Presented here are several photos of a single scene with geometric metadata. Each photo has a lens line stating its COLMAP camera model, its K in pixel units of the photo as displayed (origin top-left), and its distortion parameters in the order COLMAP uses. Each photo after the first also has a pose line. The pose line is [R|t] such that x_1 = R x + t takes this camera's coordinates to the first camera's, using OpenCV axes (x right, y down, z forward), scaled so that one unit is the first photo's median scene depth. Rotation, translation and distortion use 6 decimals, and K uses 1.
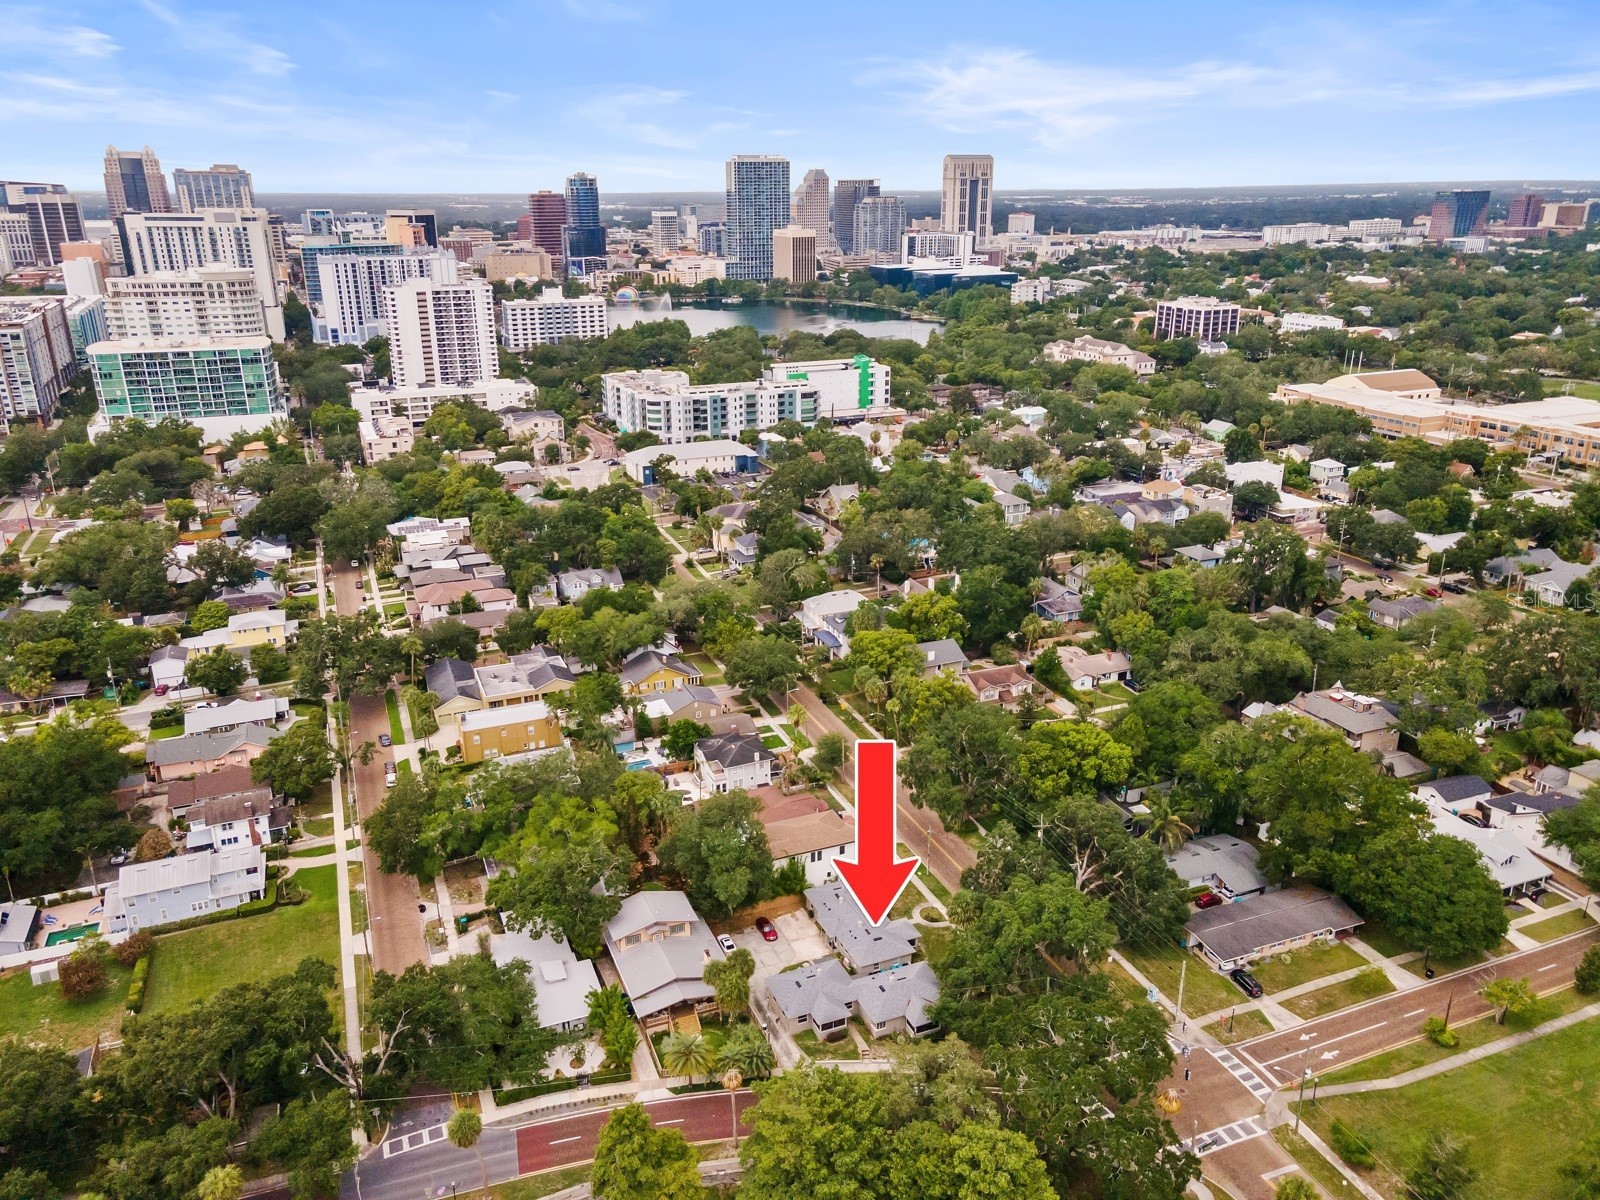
lens RADIAL K [[1136.4, 0, 796.4], [0, 1136.4, 596.1], [0, 0, 1]] dist [0.021222, 0.003125]
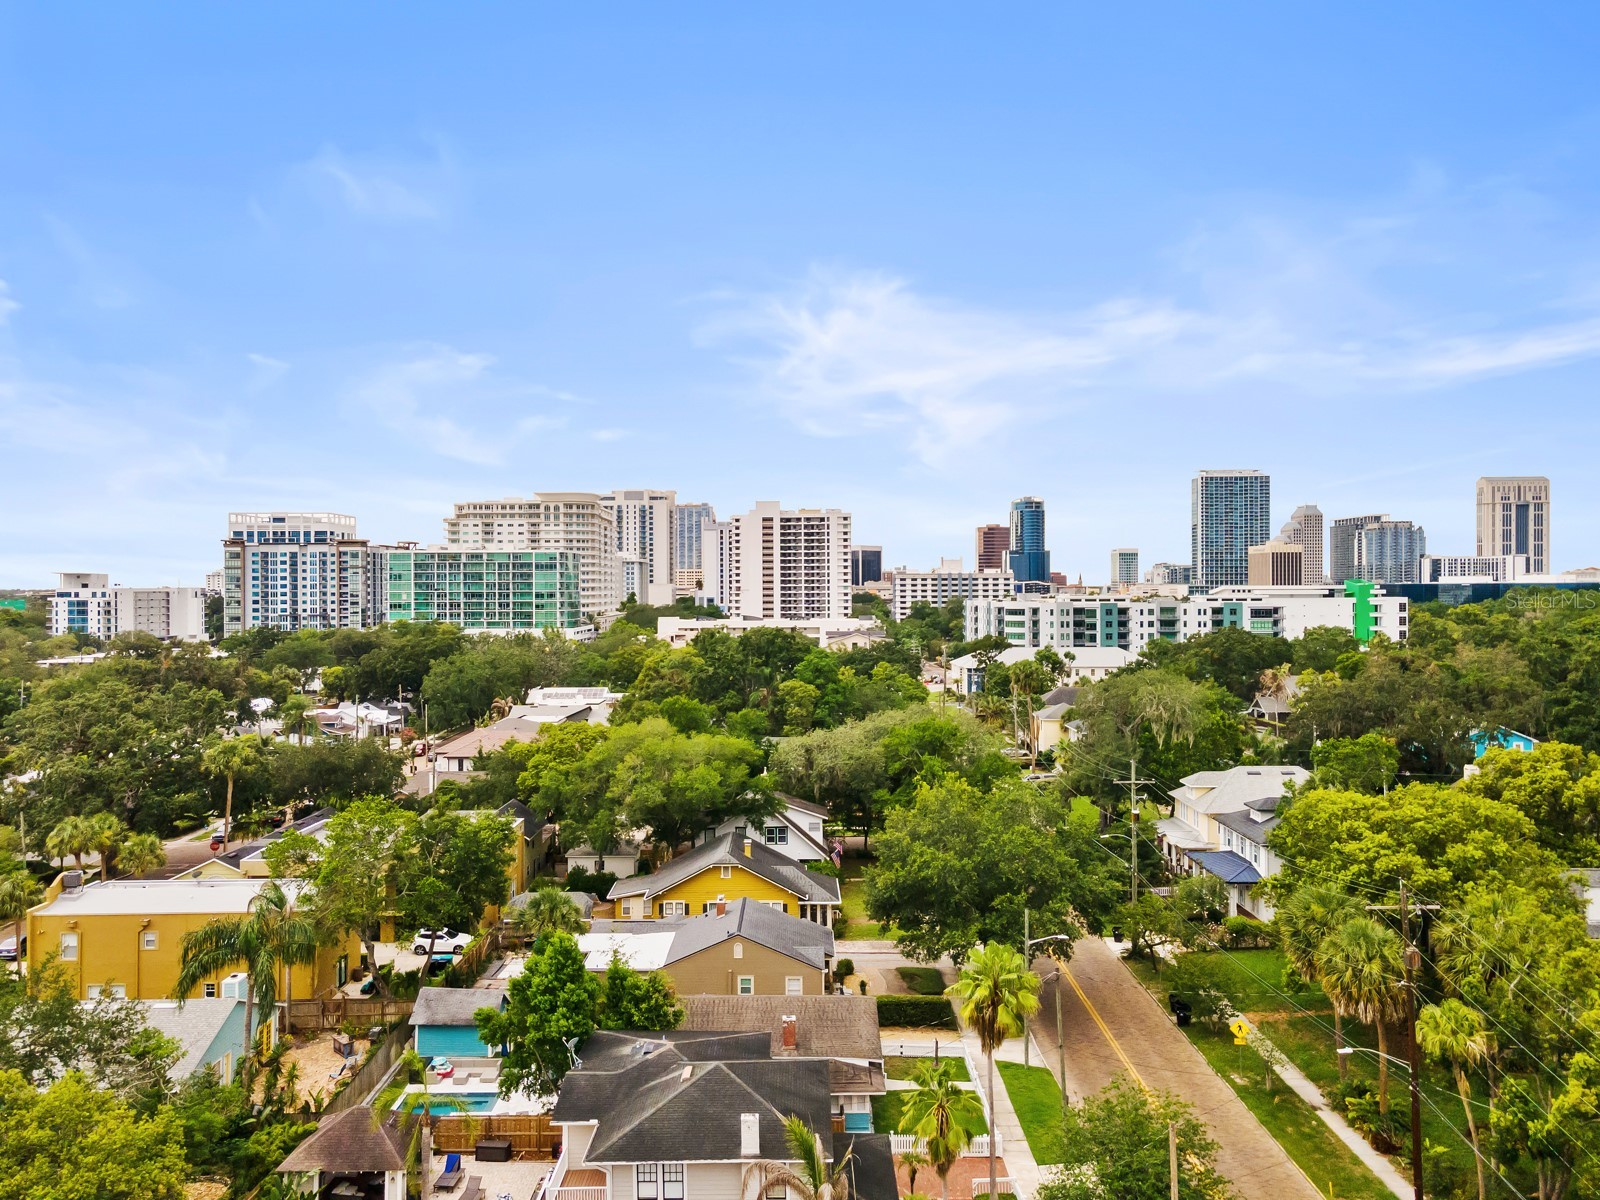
lens RADIAL K [[1136.4, 0, 800.9], [0, 1136.4, 606.6], [0, 0, 1]] dist [0.021222, 0.003125]
pose [[0.917576, 0.001014, -0.397558, 0.025634], [-0.132078, 0.943976, -0.302430, 0.046481], [0.374979, 0.330011, 0.866304, 0.328363]]
